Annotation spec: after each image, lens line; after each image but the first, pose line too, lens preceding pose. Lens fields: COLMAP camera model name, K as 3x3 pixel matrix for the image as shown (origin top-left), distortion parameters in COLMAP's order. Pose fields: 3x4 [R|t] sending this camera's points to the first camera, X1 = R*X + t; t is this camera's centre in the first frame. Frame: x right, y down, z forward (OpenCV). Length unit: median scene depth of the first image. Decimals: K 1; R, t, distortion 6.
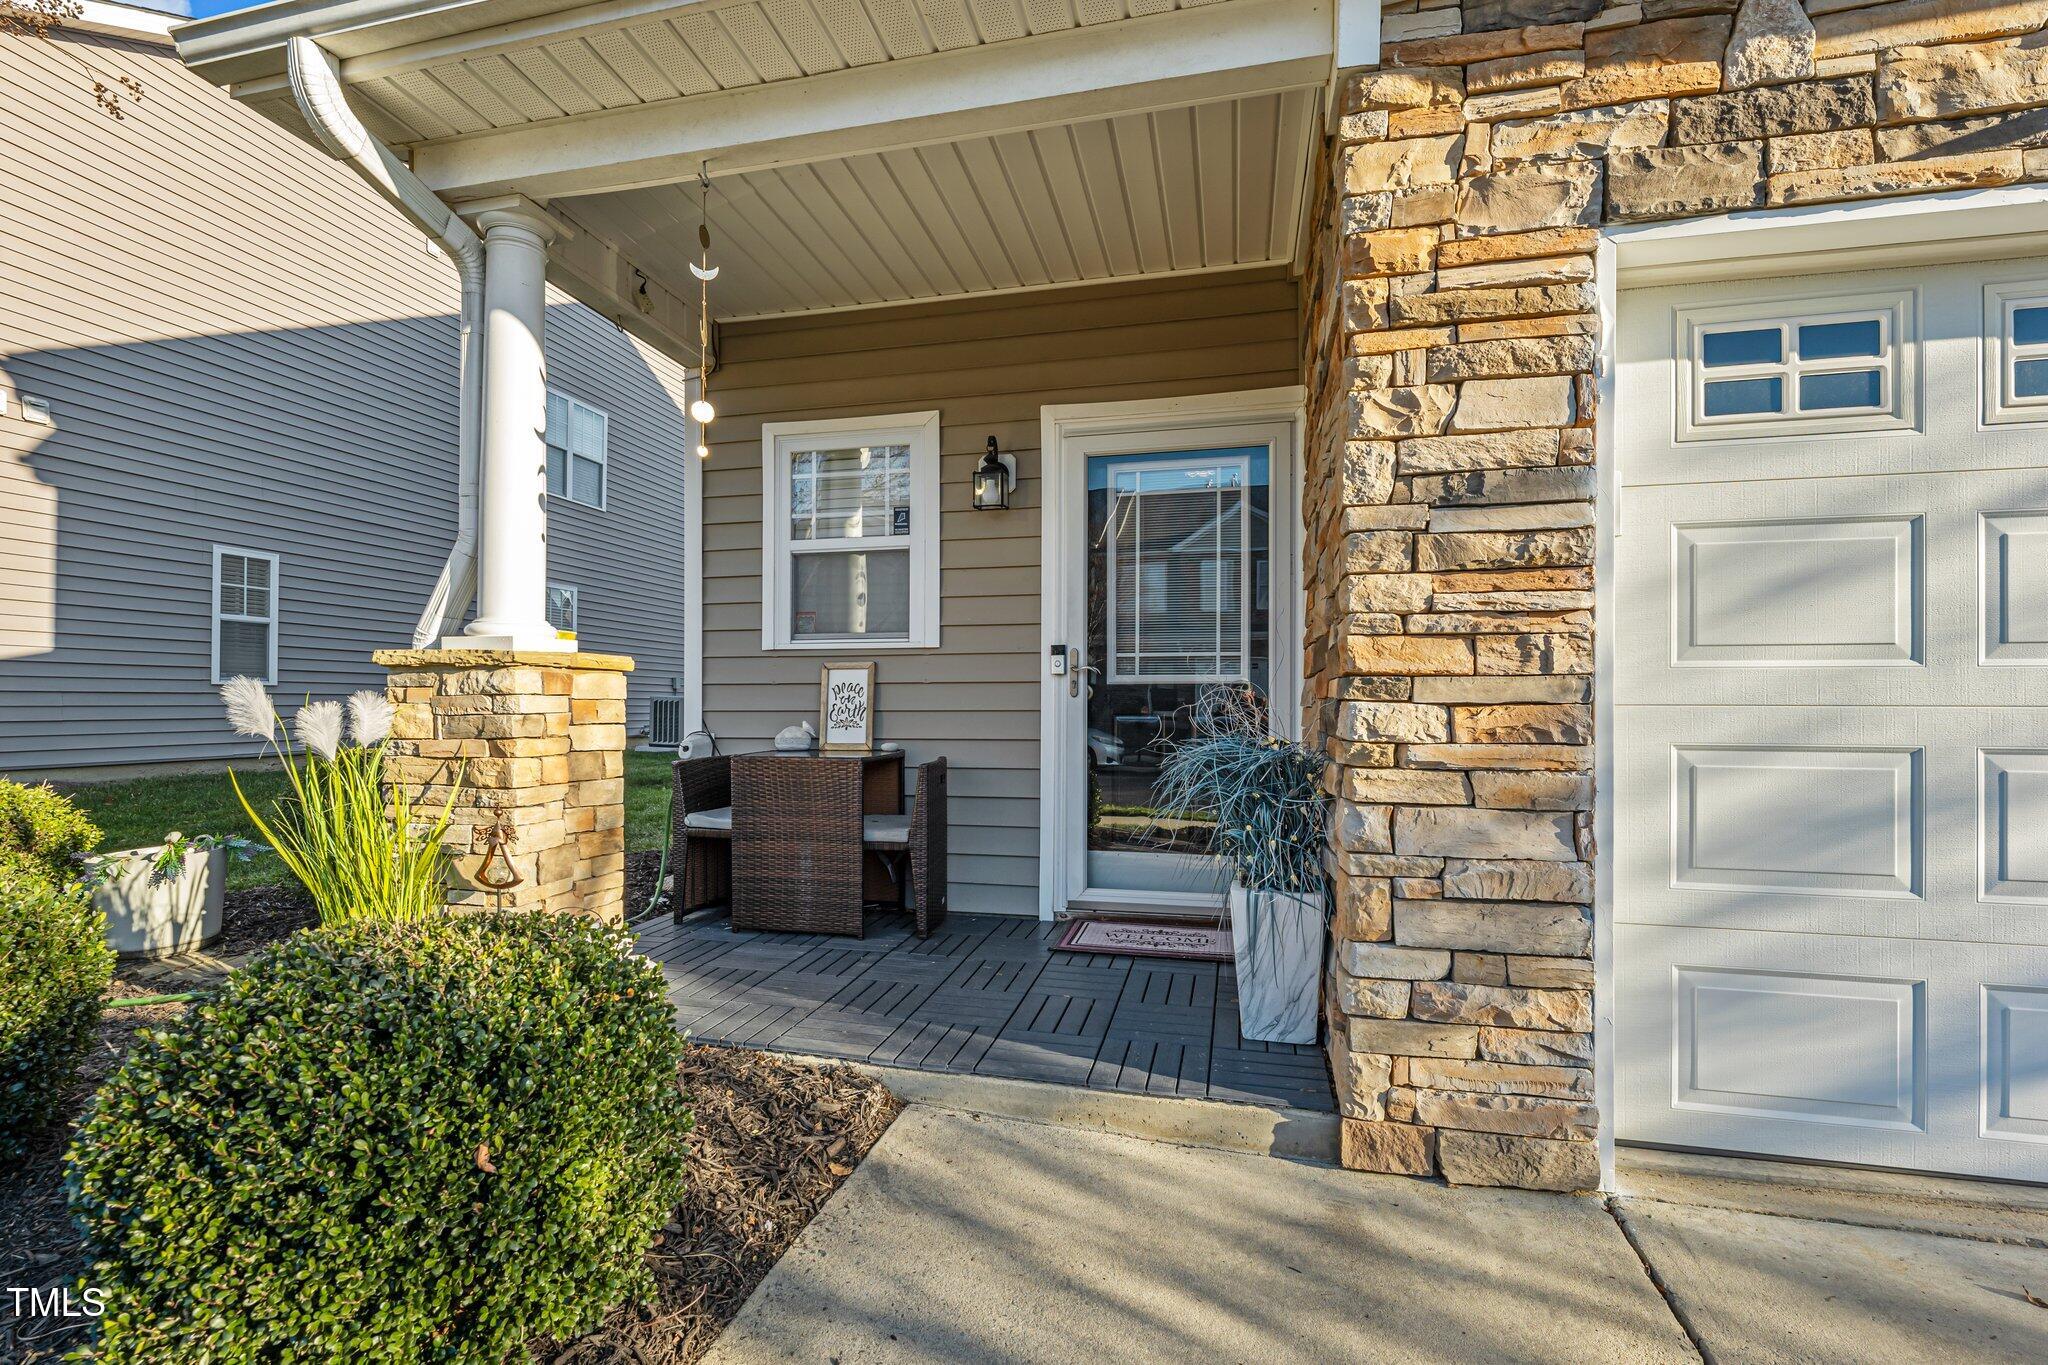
lens RADIAL K [[912.0, 0, 1017.8], [0, 912.0, 693.3], [0, 0, 1]] dist [0.000186, -0.000192]
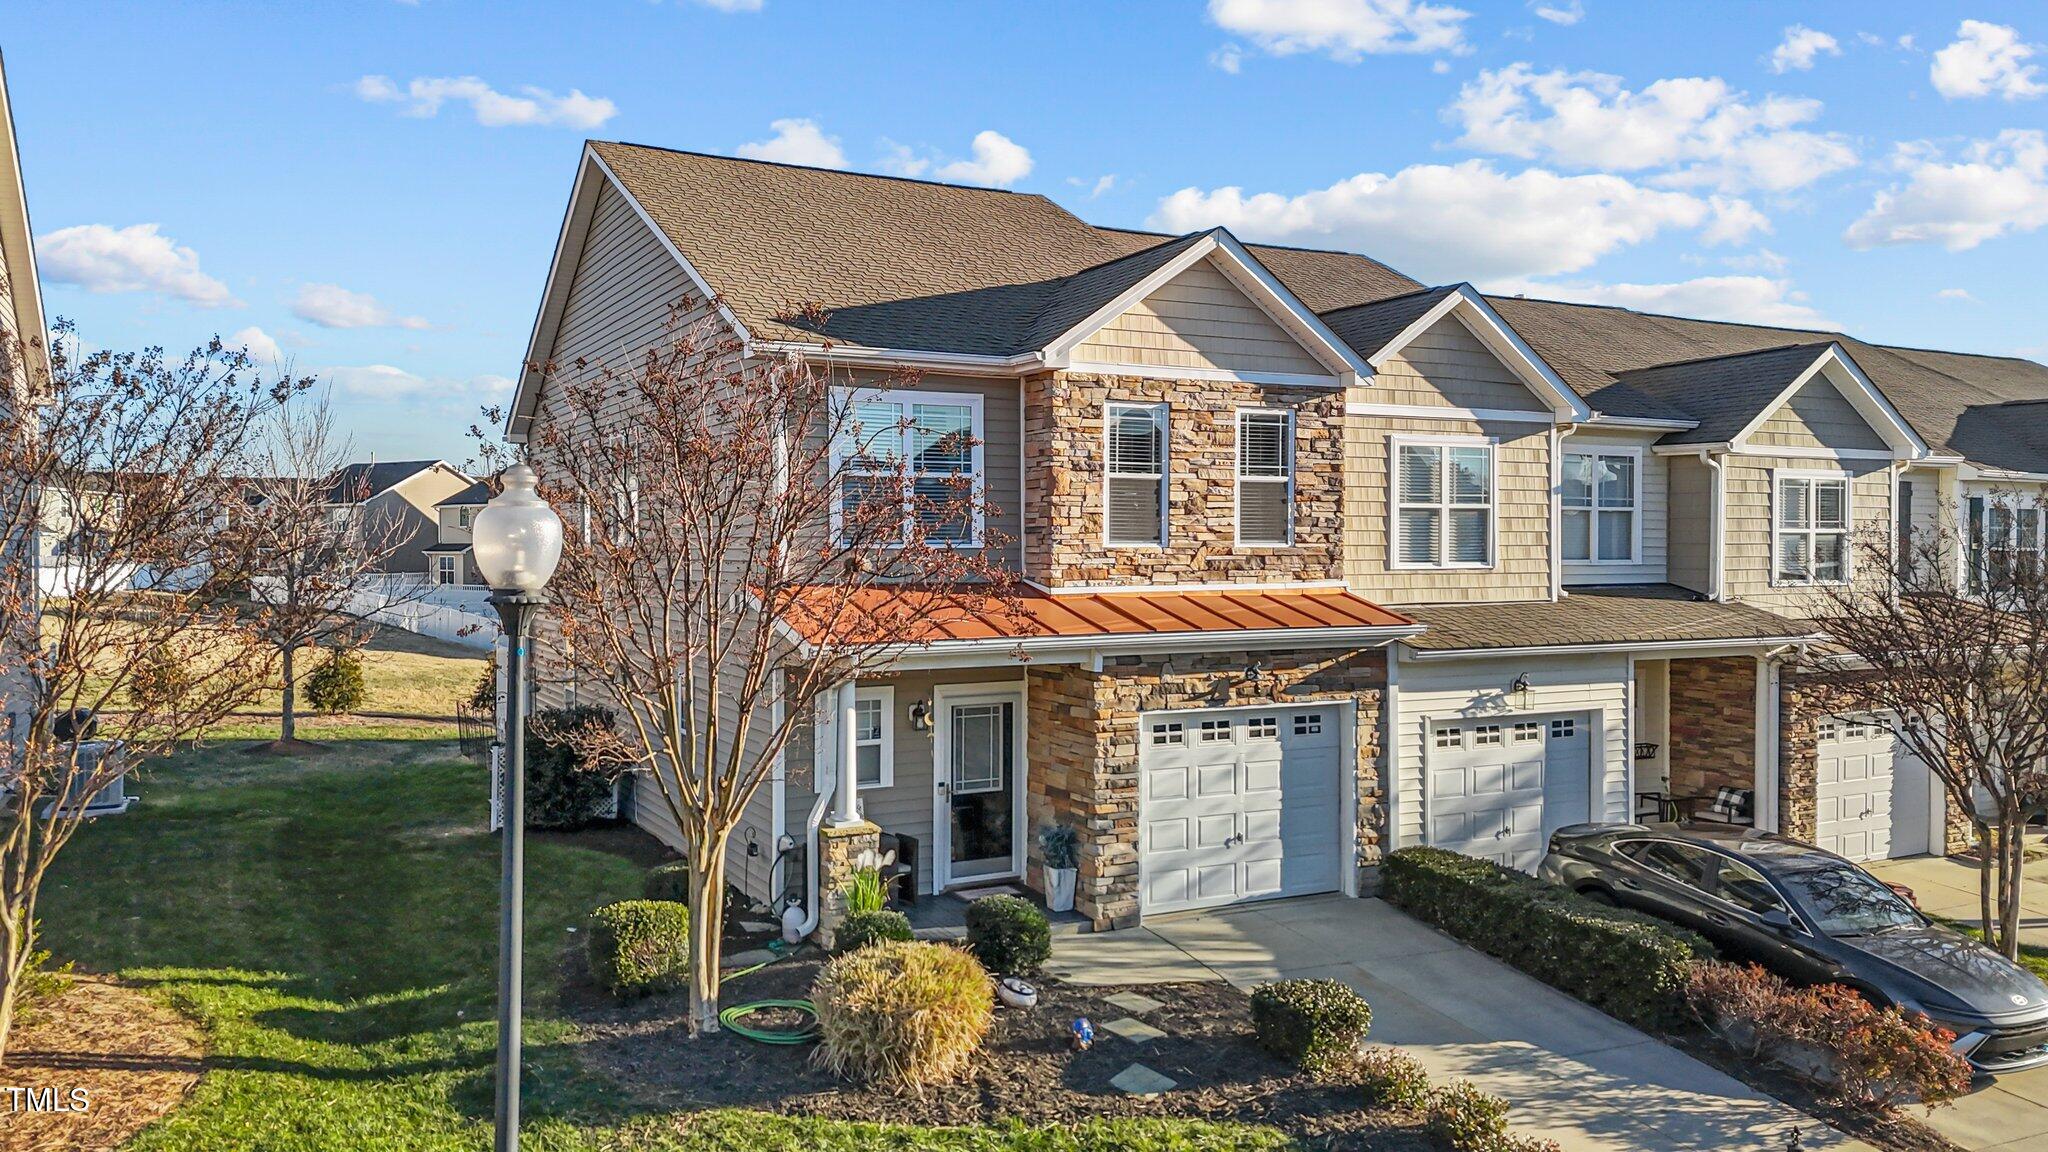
lens RADIAL K [[1526.8, 0, 1023.2], [0, 1526.8, 569.0], [0, 0, 1]] dist [0.004567, 0.000565]
pose [[0.753320, -0.011745, 0.657549, -4.644211], [-0.003497, 0.999755, 0.021865, -1.340619], [-0.657645, -0.018771, 0.753094, -4.196731]]
